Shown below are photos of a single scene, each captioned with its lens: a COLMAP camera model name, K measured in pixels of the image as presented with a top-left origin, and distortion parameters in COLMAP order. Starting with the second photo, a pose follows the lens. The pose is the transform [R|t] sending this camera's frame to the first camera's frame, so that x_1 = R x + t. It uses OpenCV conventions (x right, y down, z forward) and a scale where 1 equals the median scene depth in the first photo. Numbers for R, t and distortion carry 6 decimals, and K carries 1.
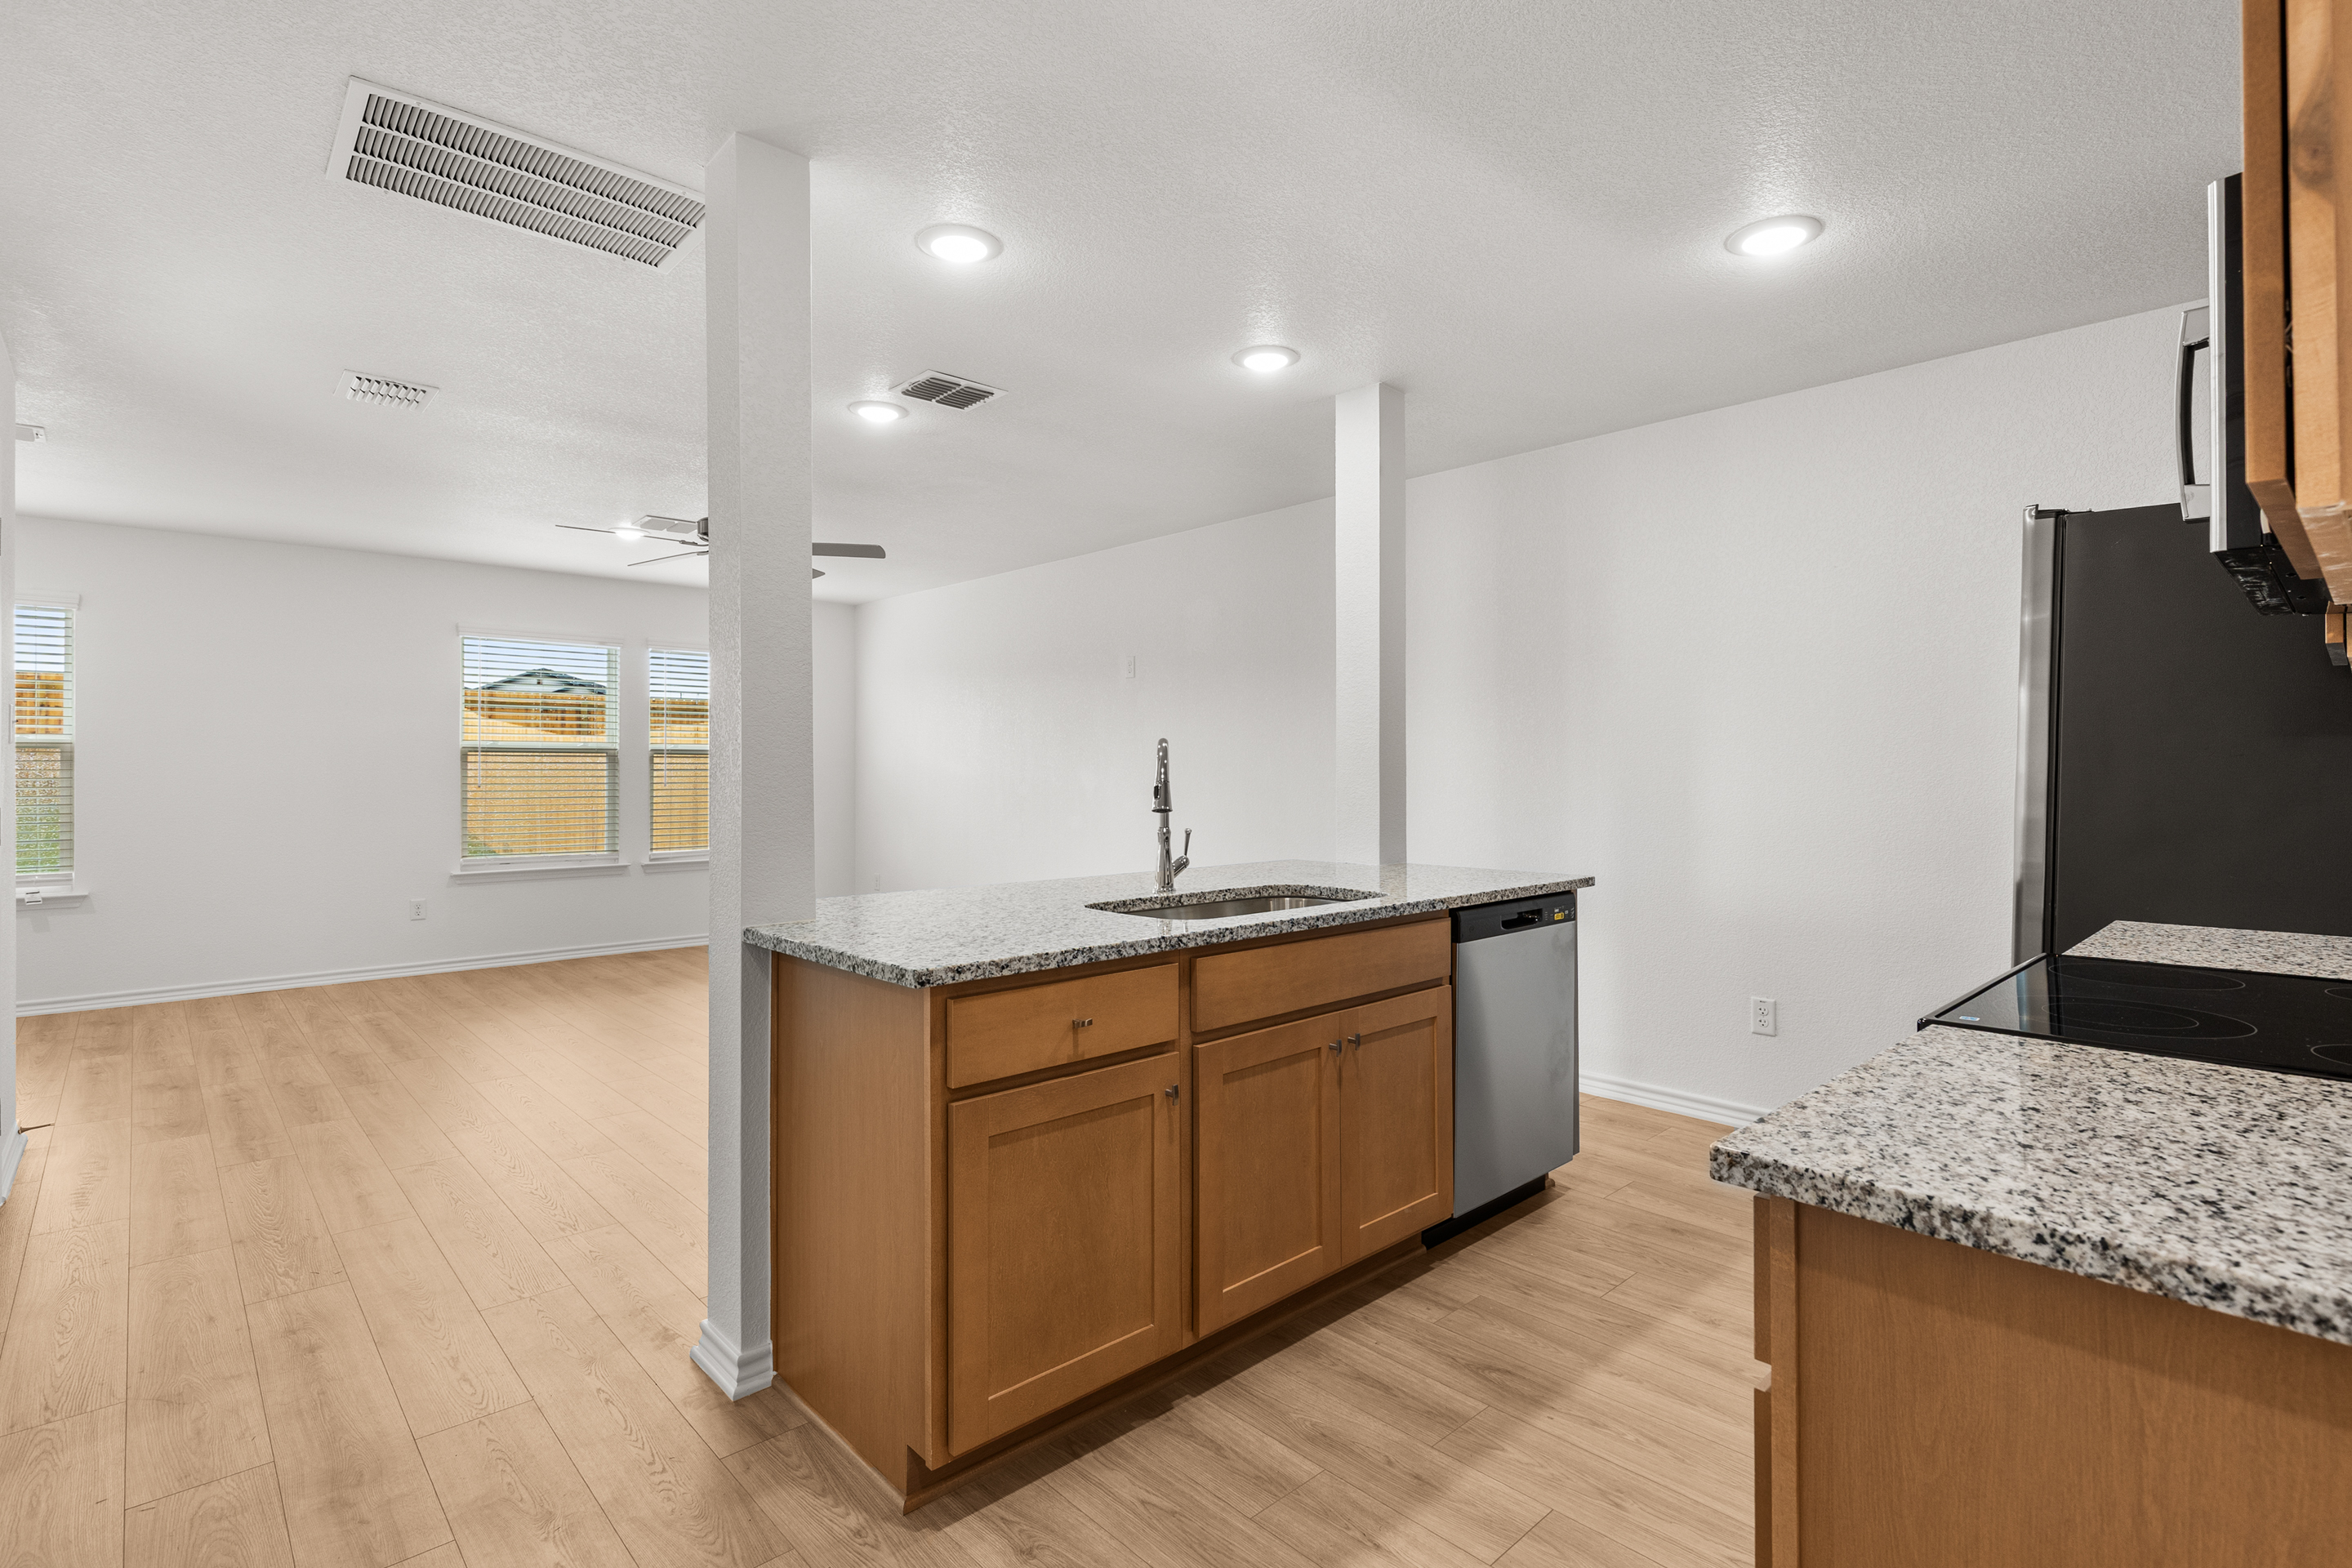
lens RADIAL K [[1110.0, 0, 1176.0], [0, 1110.0, 784.0], [0, 0, 1]] dist [0.000794, 0.000084]
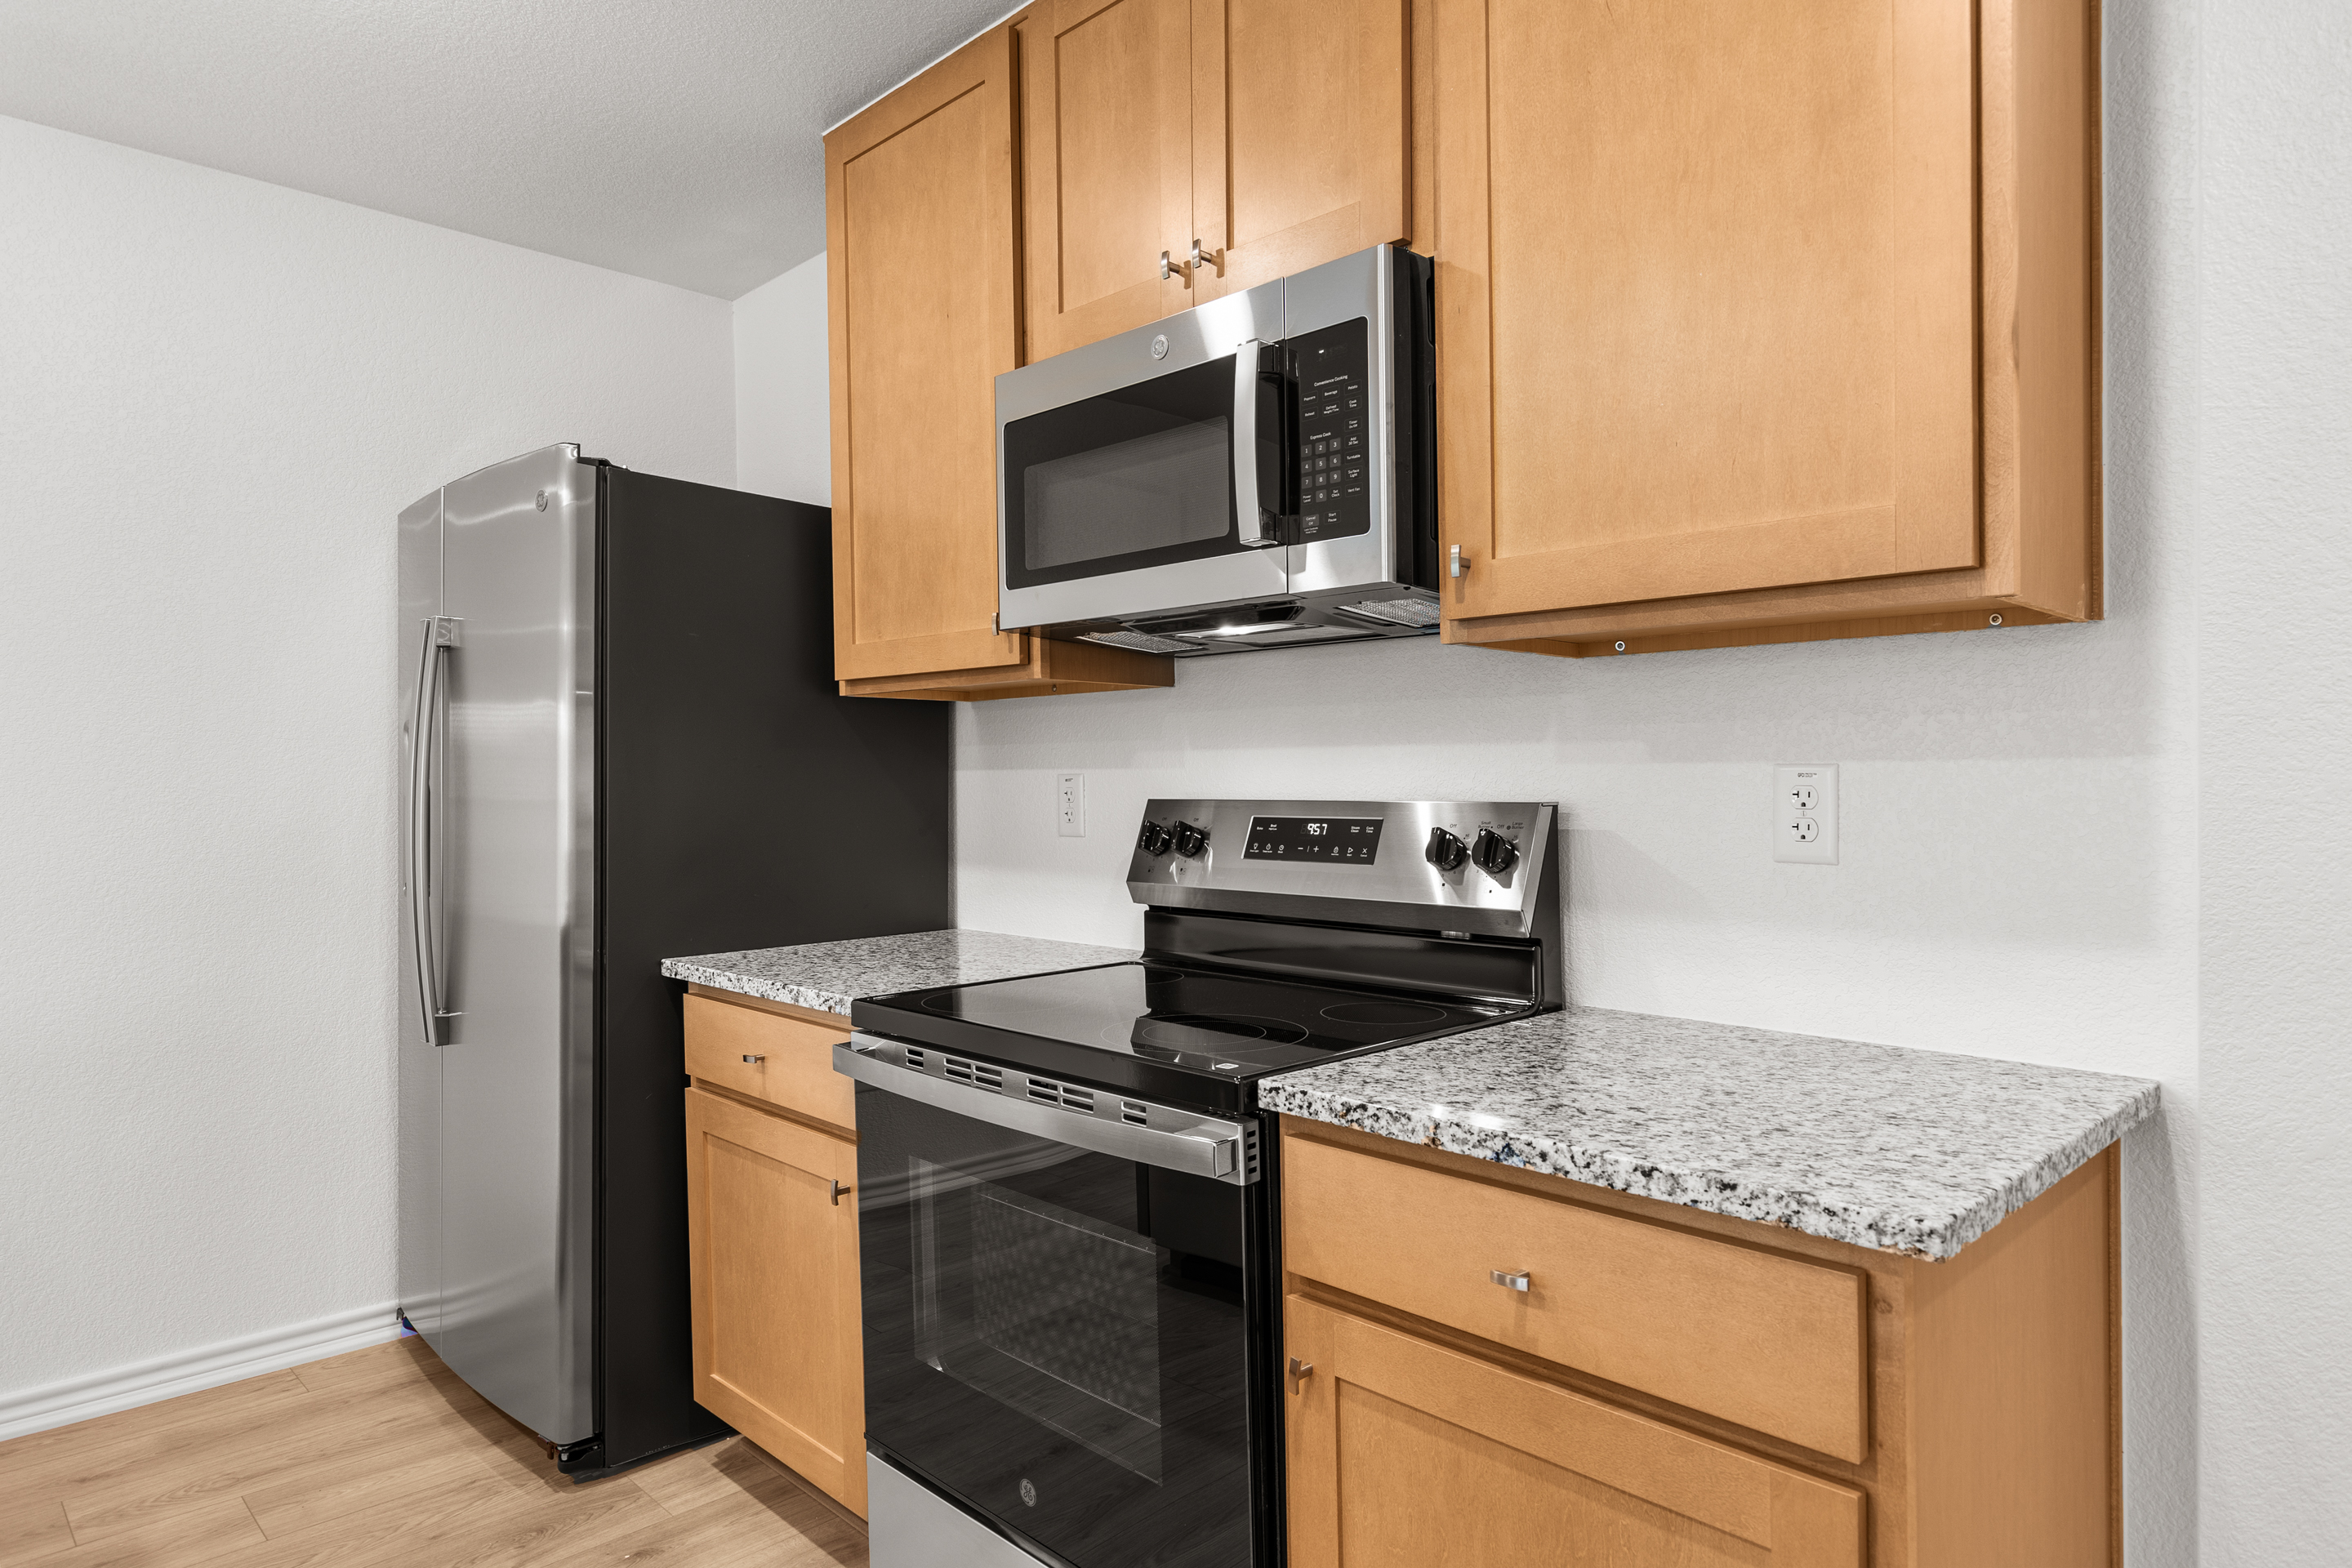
lens RADIAL K [[1391.1, 0, 1176.0], [0, 1391.1, 784.0], [0, 0, 1]] dist [0.003010, 0.000131]
pose [[-0.026727, -0.005328, 0.999629, -0.219843], [0.016145, 0.999853, 0.005761, -0.011641], [-0.999512, 0.016293, -0.026637, 0.617625]]
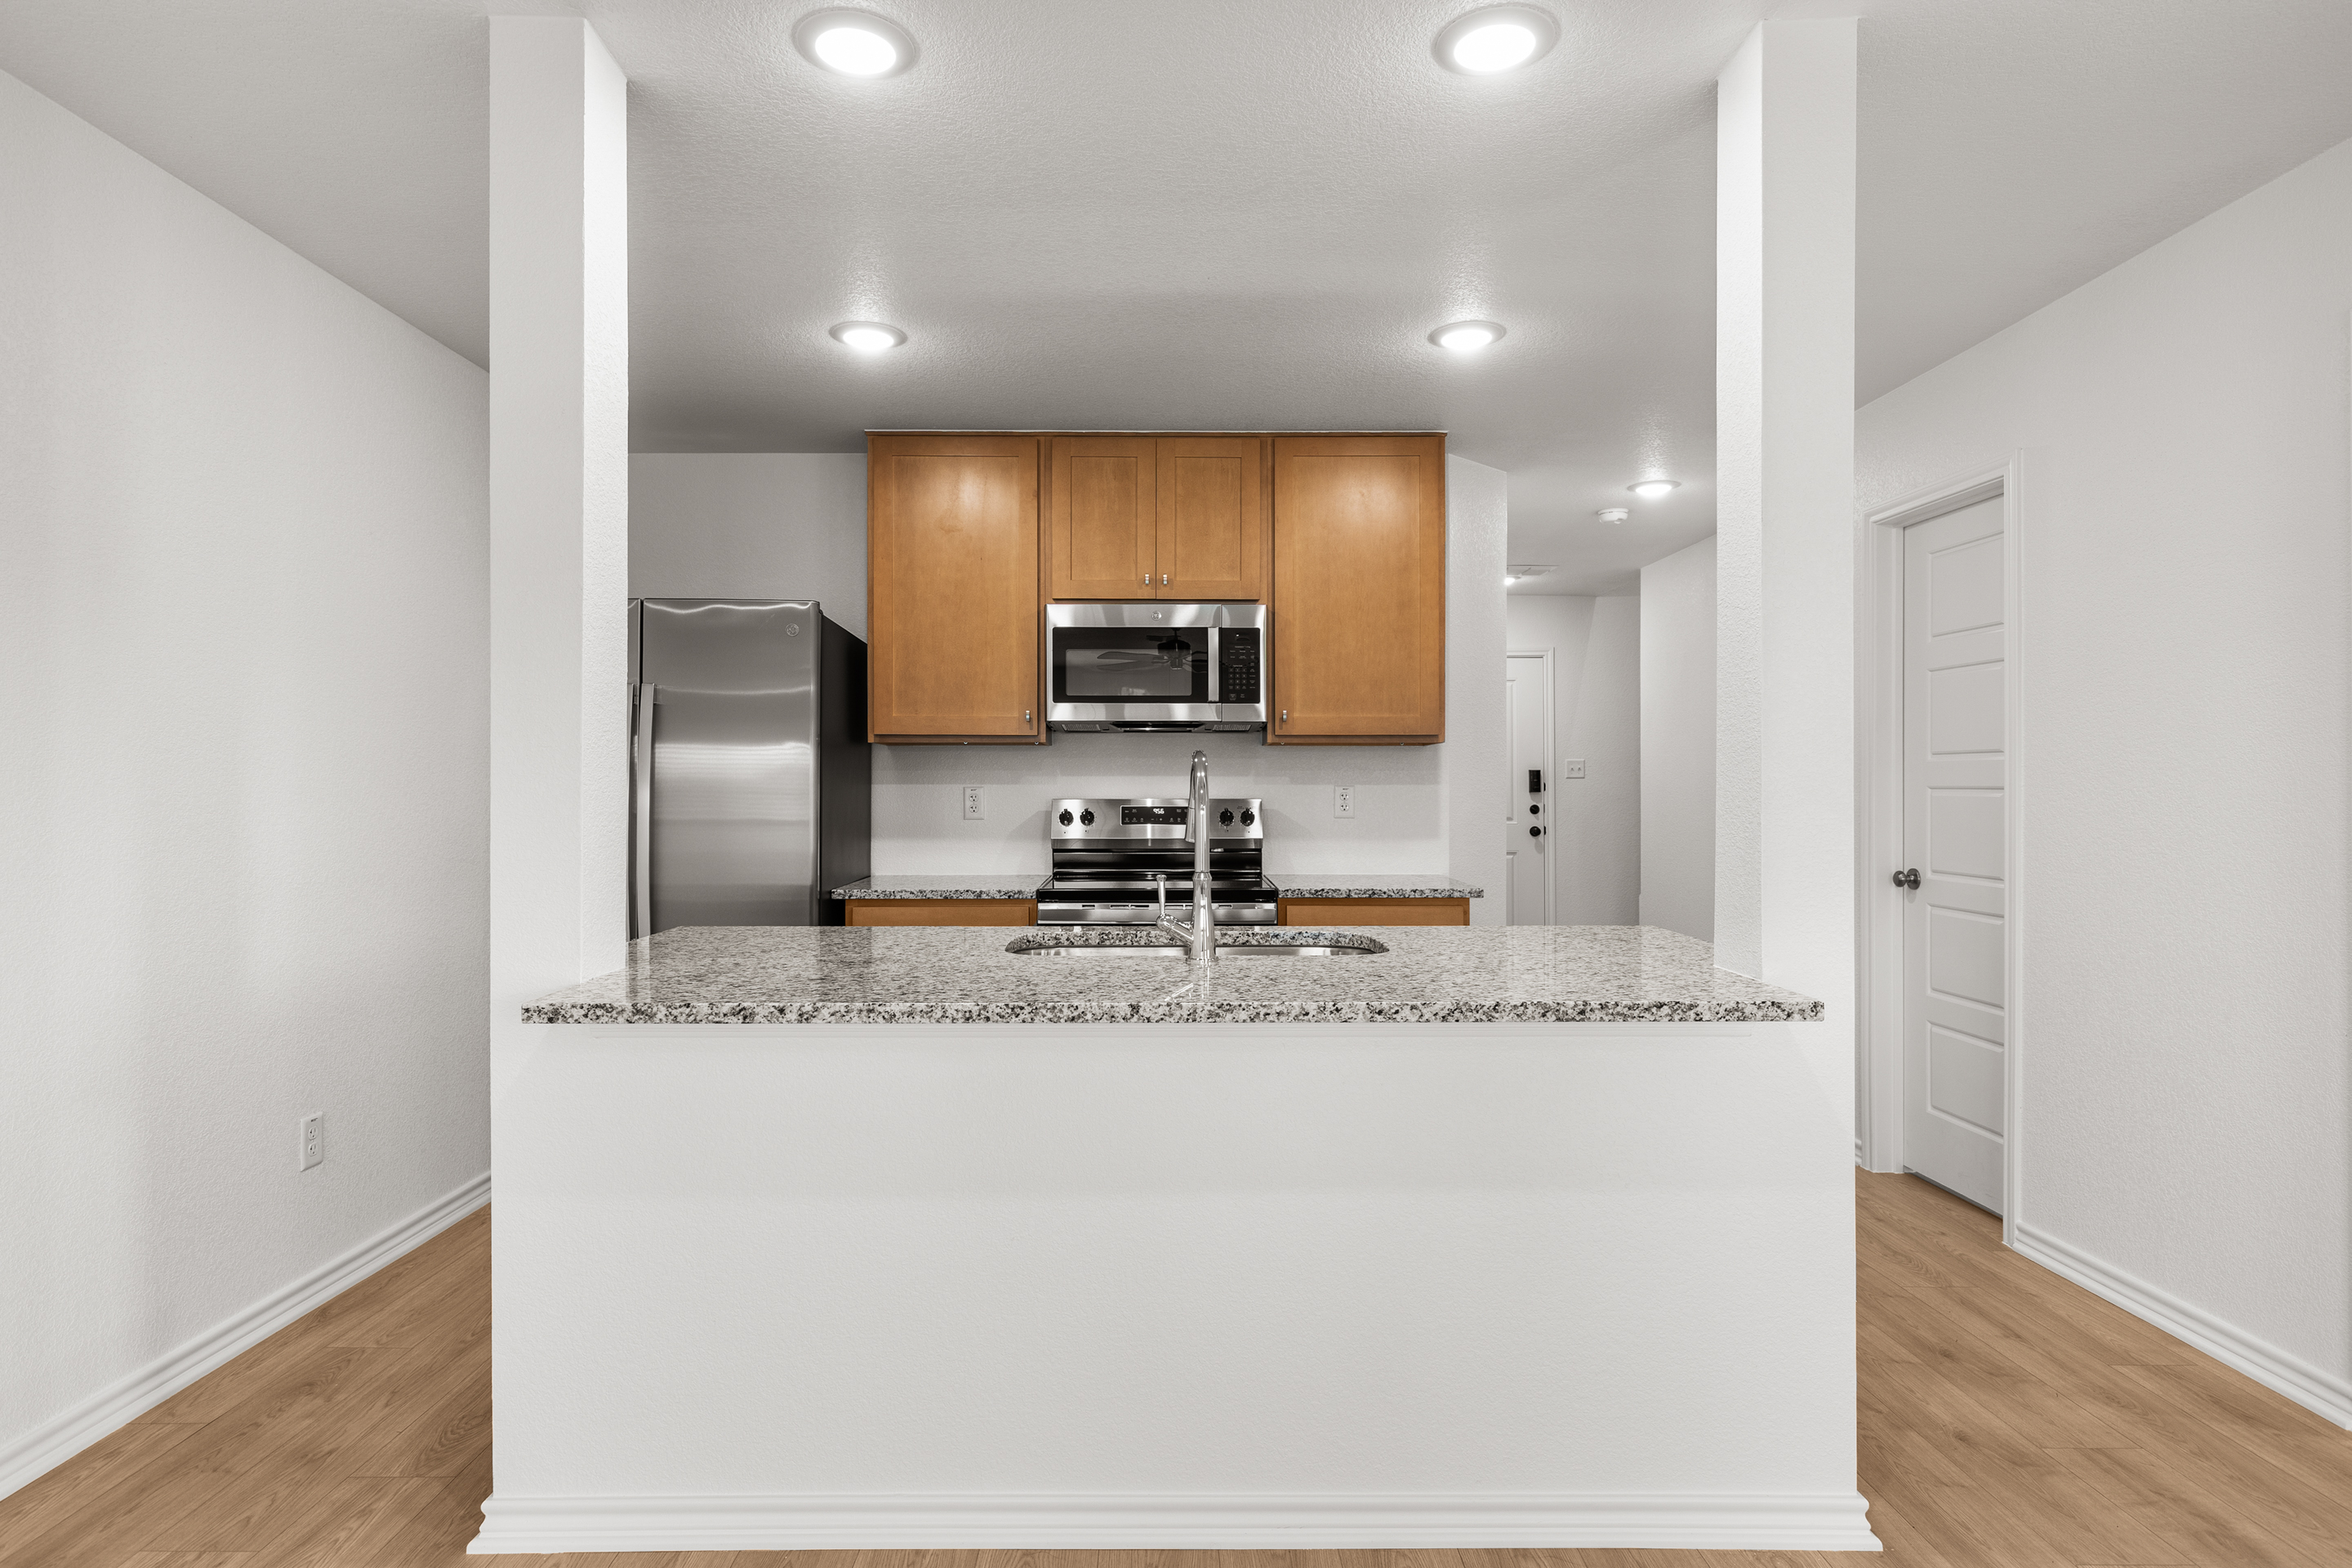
lens RADIAL K [[1216.1, 0, 1176.0], [0, 1216.1, 784.0], [0, 0, 1]] dist [0.000035, 0.000061]
pose [[-0.741666, 0.002882, 0.670763, -0.586986], [0.006964, 0.999970, 0.003404, -0.023300], [-0.670733, 0.007196, -0.741664, 1.819845]]
